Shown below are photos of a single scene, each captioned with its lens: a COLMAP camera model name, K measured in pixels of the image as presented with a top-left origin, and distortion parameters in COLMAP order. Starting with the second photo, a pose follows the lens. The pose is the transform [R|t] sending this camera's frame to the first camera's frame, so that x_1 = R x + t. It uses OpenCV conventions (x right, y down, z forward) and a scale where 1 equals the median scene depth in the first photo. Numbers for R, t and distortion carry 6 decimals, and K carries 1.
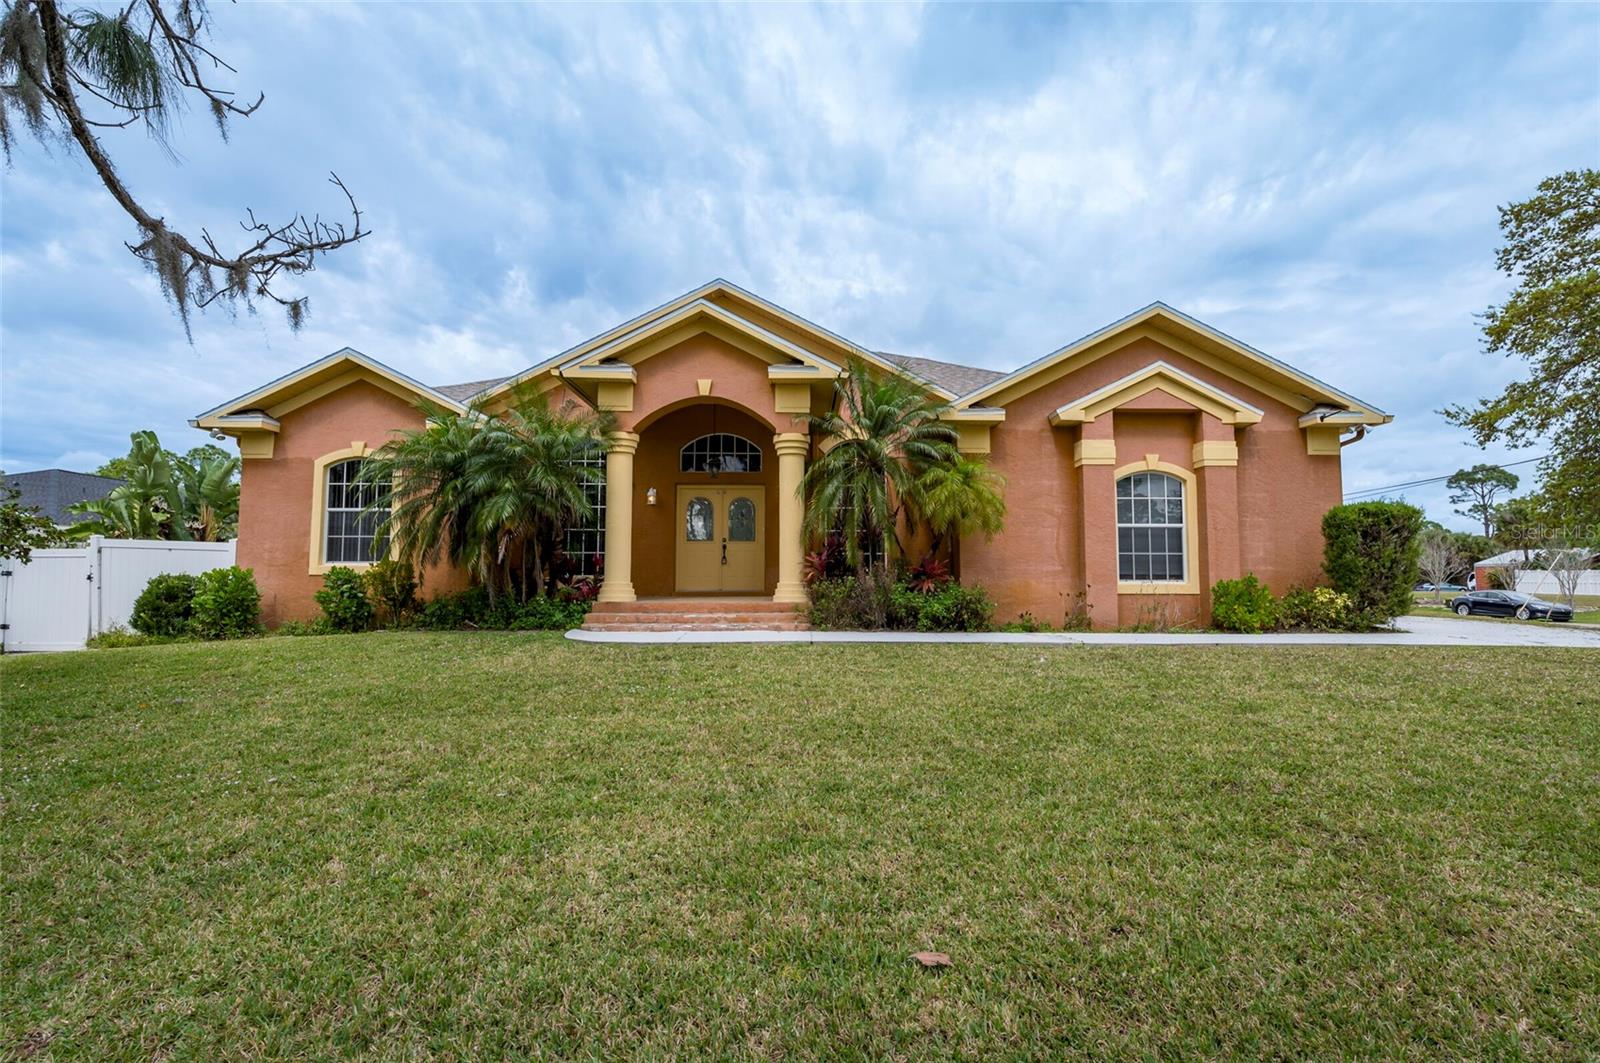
lens RADIAL K [[712.9, 0, 801.8], [0, 712.9, 525.1], [0, 0, 1]] dist [0.000060, 0.000018]
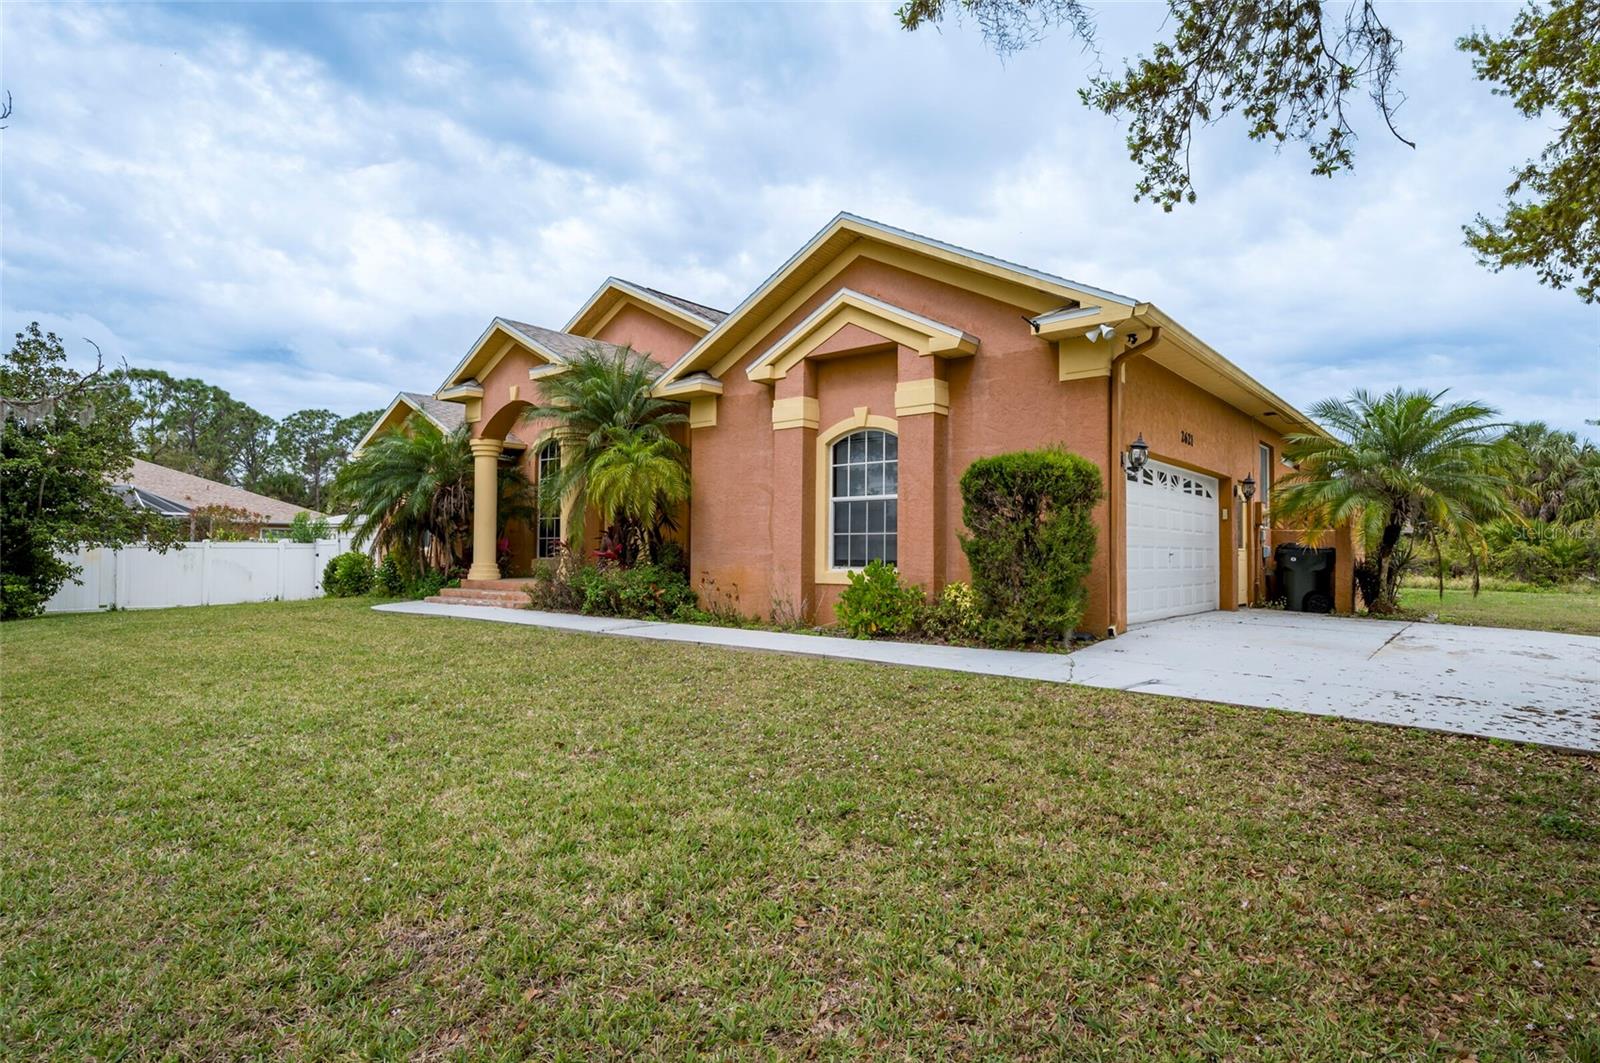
lens RADIAL K [[835.0, 0, 799.8], [0, 835.0, 526.0], [0, 0, 1]] dist [-0.000591, 0.000094]
pose [[0.770567, -0.019504, -0.637060, 1.040844], [0.042963, 0.998848, 0.021386, 0.008787], [0.635909, -0.043849, 0.770517, 0.250051]]
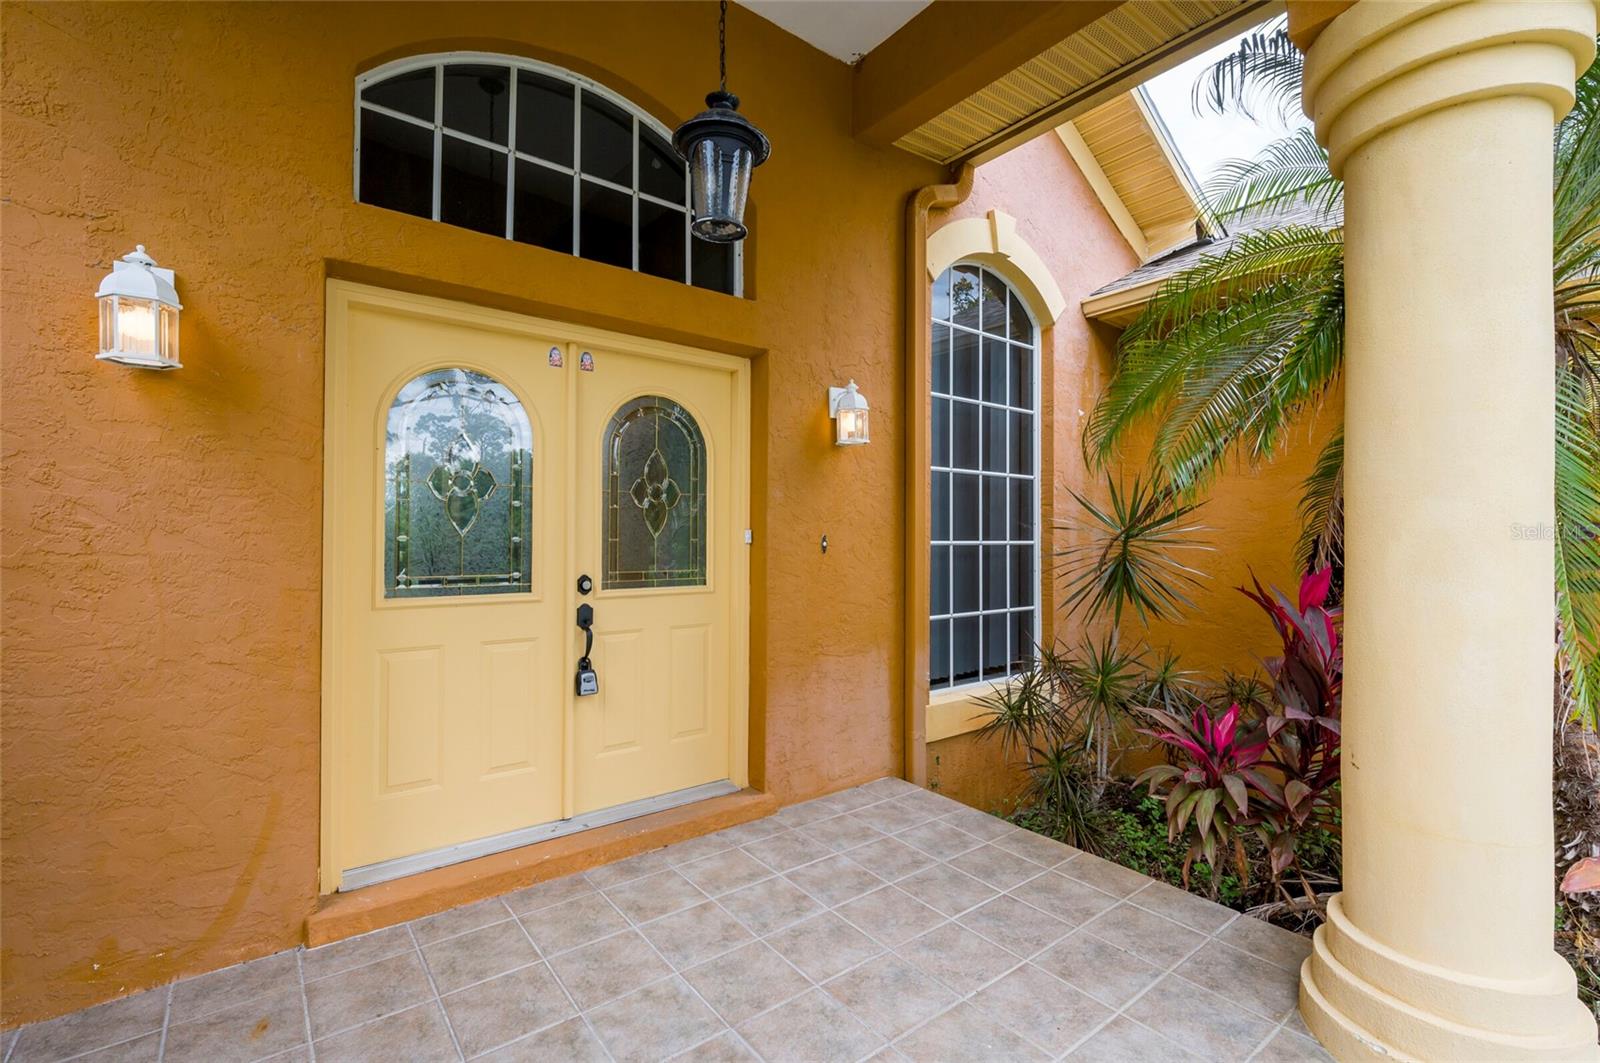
lens RADIAL K [[703.9, 0, 797.7], [0, 703.9, 534.7], [0, 0, 1]] dist [0.000601, -0.000661]
pose [[0.796371, 0.005086, 0.604787, -0.226344], [-0.047035, 0.997457, 0.053546, -0.010853], [-0.602976, -0.071088, 0.794585, 0.958037]]
